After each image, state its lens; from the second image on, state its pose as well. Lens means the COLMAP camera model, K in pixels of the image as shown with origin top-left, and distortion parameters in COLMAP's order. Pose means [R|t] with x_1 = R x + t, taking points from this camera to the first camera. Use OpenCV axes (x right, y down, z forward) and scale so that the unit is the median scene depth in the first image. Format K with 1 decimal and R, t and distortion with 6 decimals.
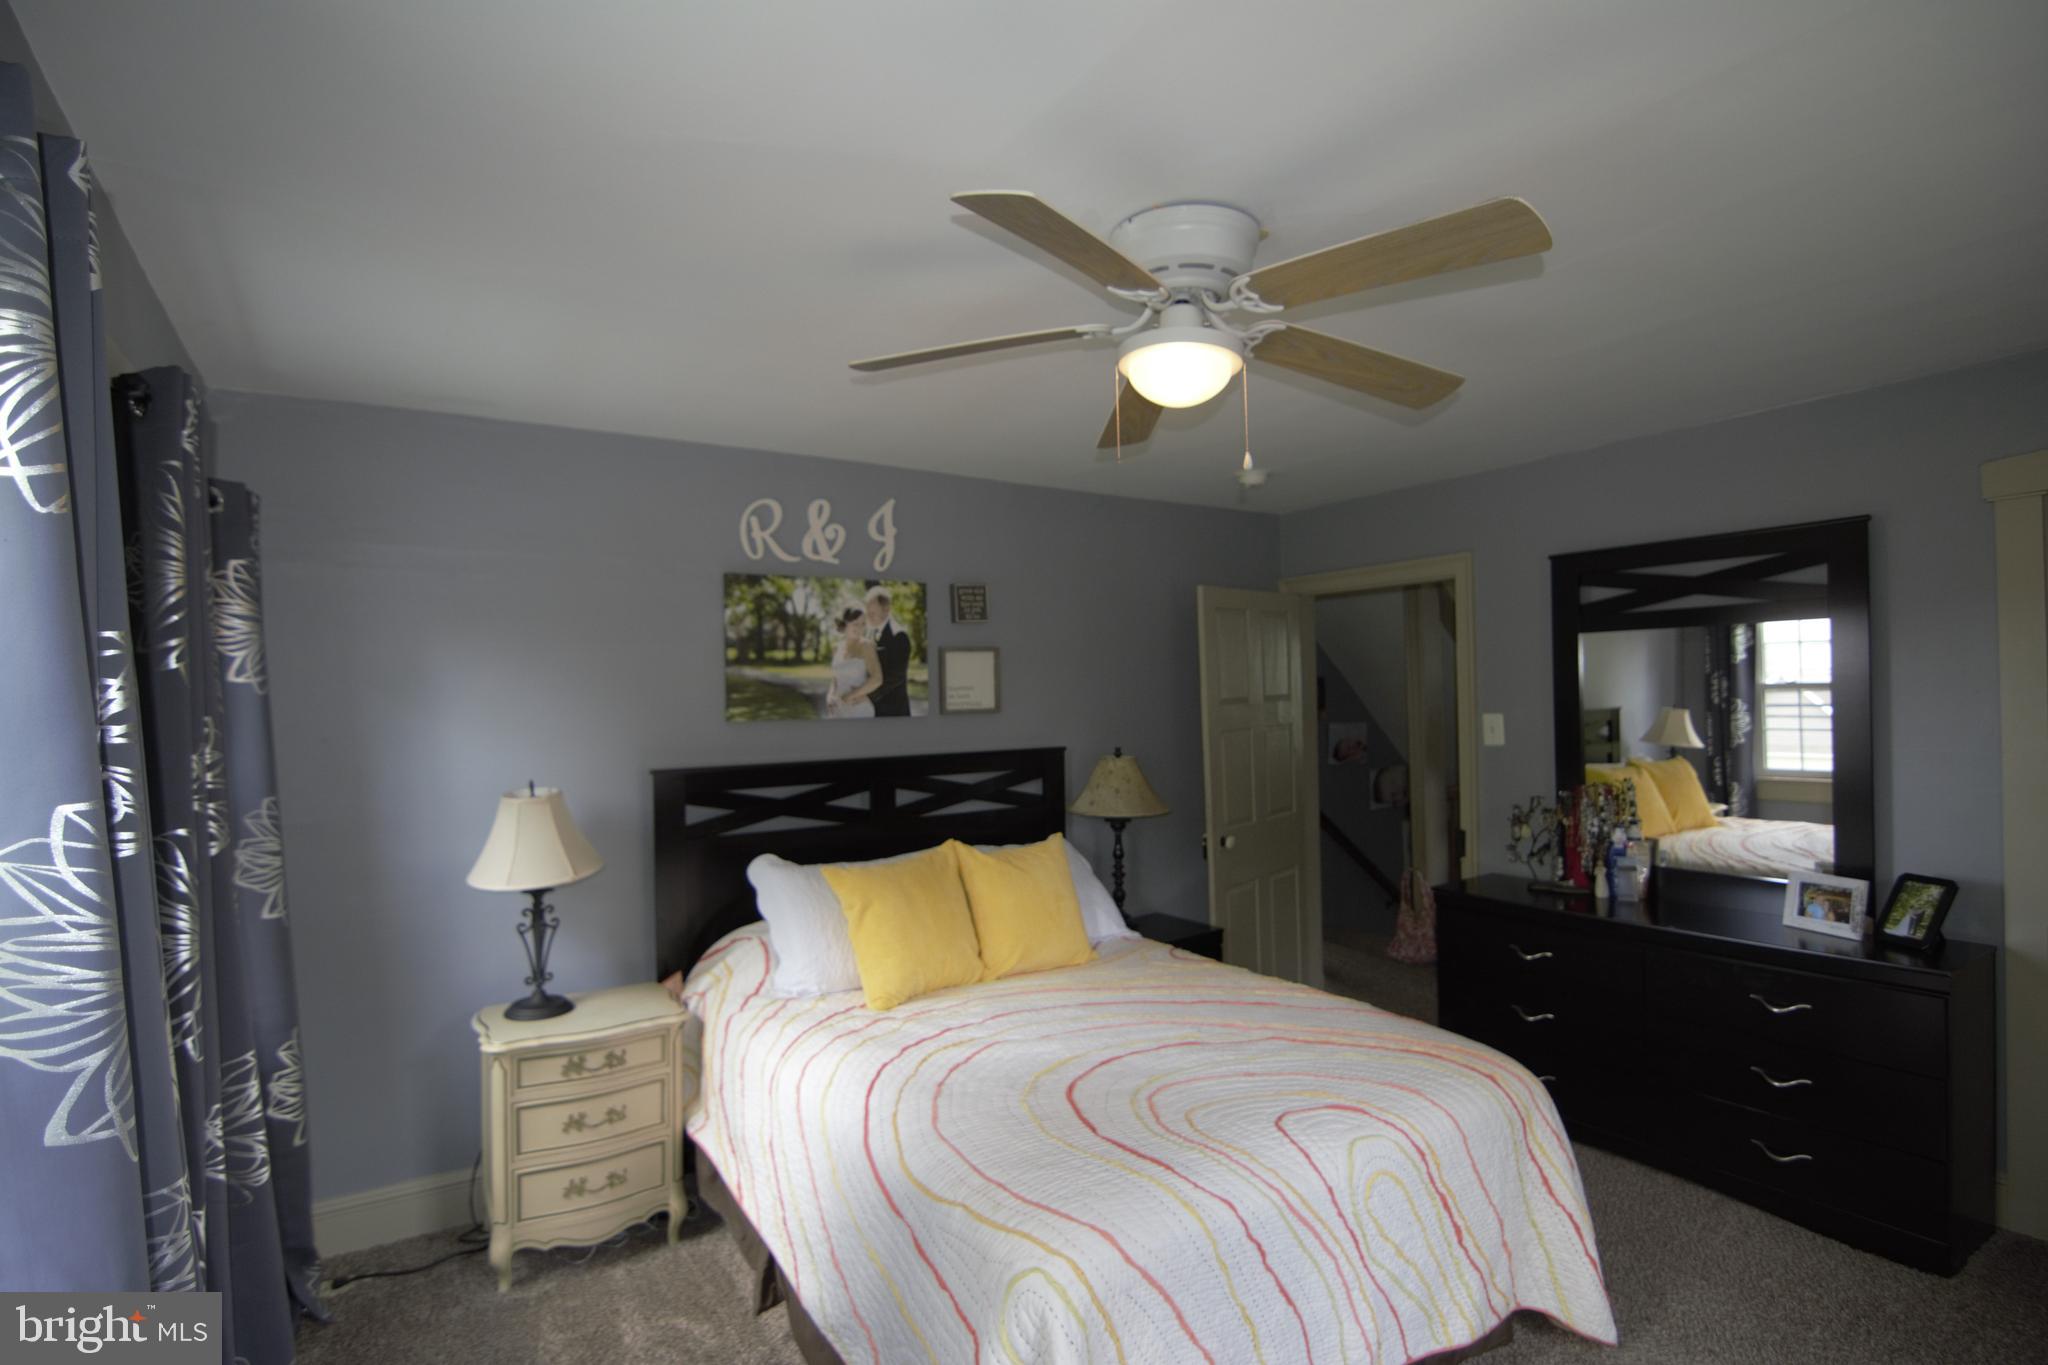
lens RADIAL K [[1011.2, 0, 1019.7], [0, 1011.2, 693.7], [0, 0, 1]] dist [-0.010157, -0.001073]
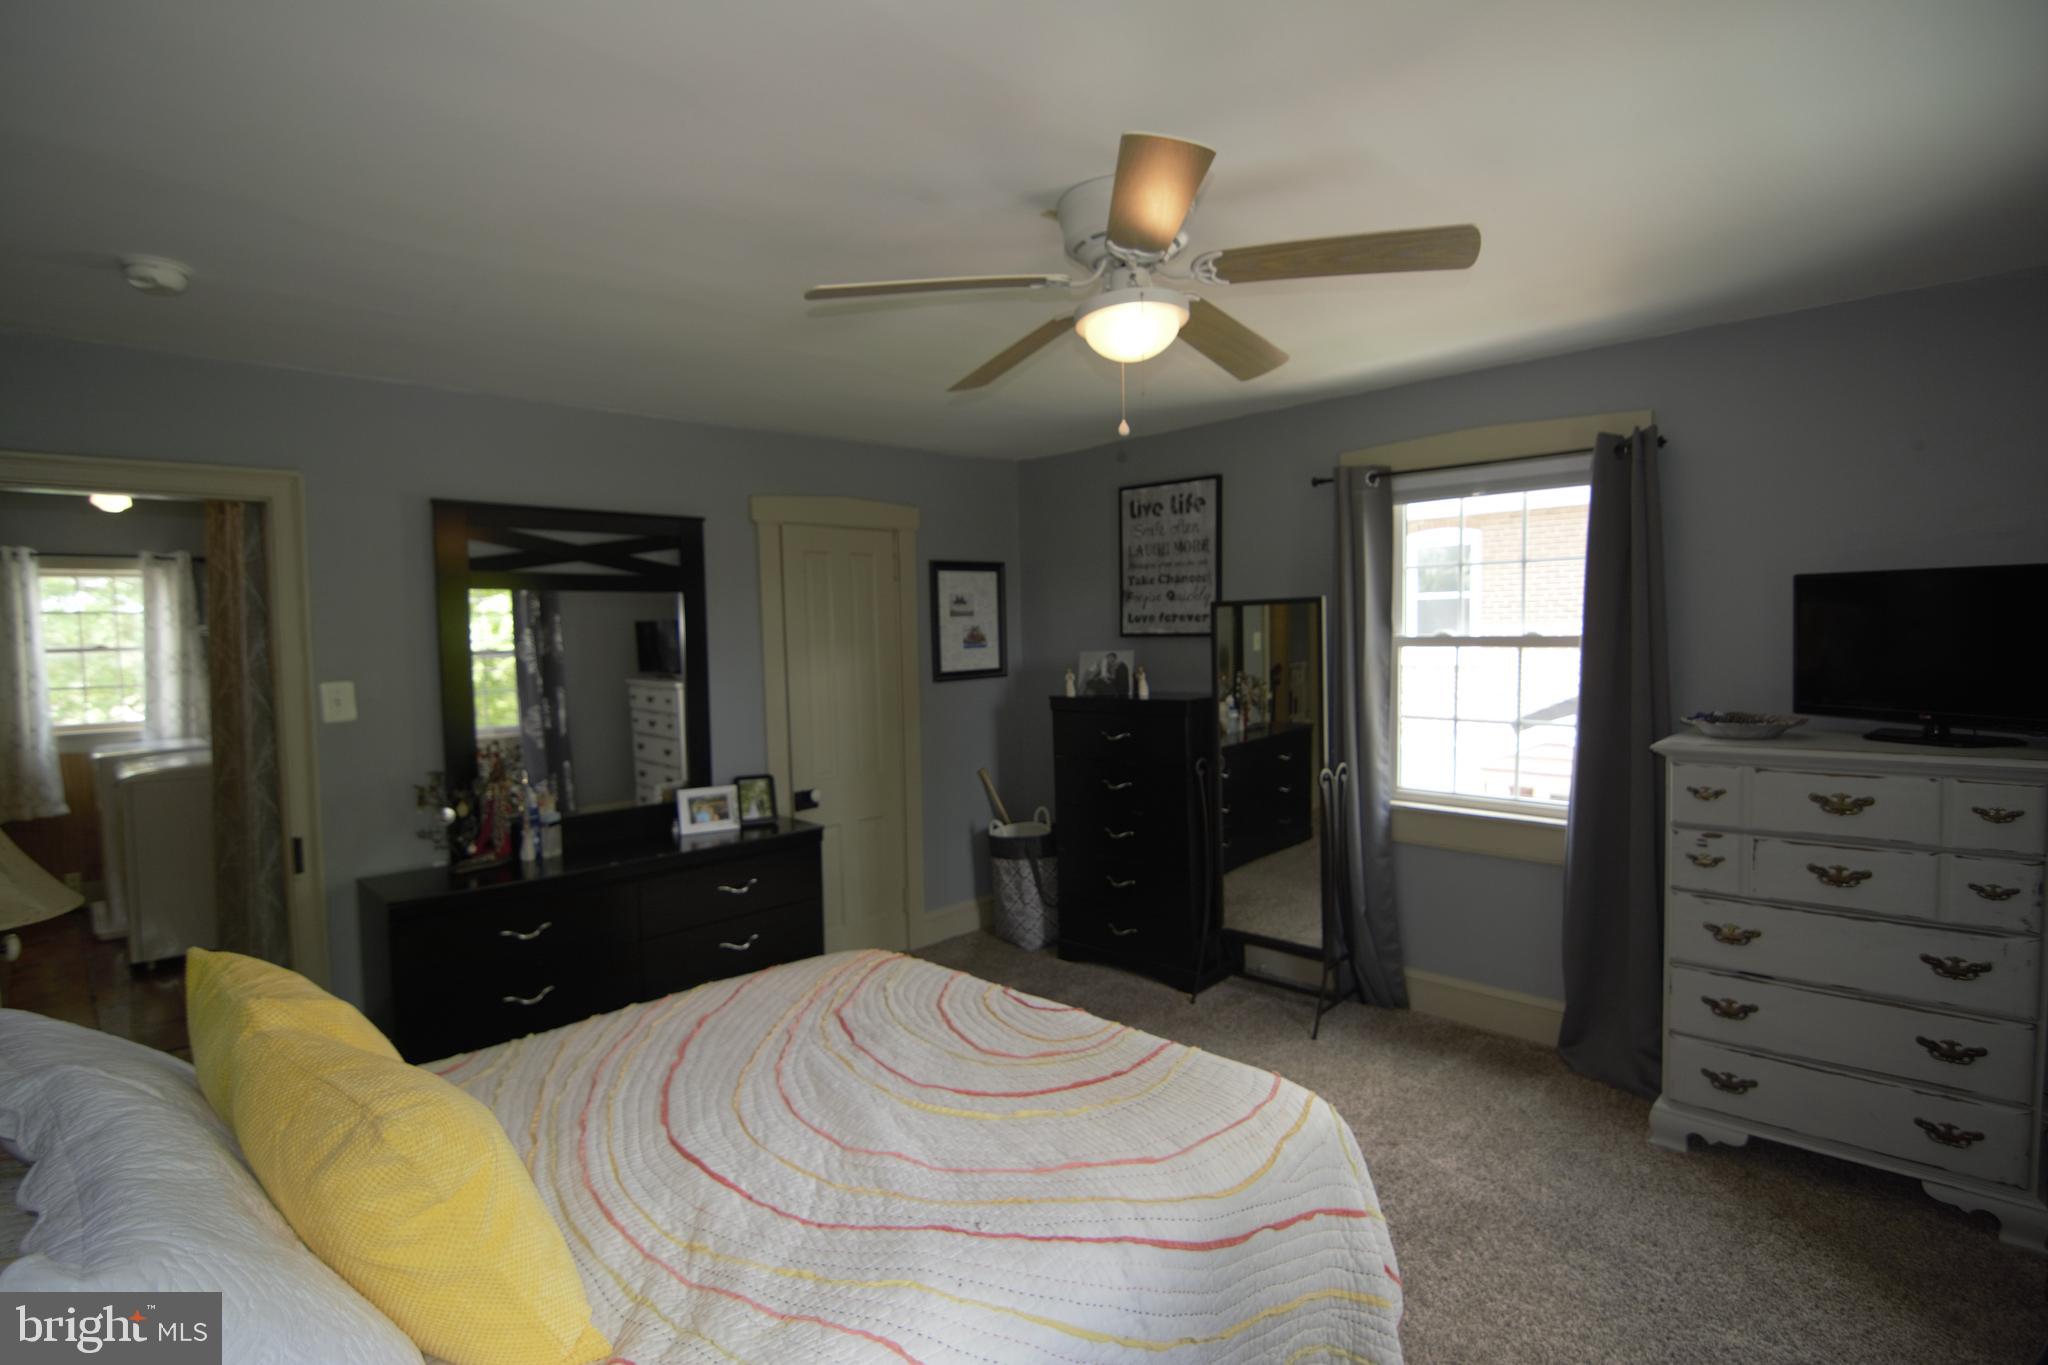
lens RADIAL K [[1011.2, 0, 1019.7], [0, 1011.2, 693.7], [0, 0, 1]] dist [-0.010157, -0.001073]
pose [[-0.224485, -0.025679, 0.974139, -0.574317], [0.028700, 0.999045, 0.032950, 0.025321], [-0.974055, 0.035355, -0.223534, 0.892907]]
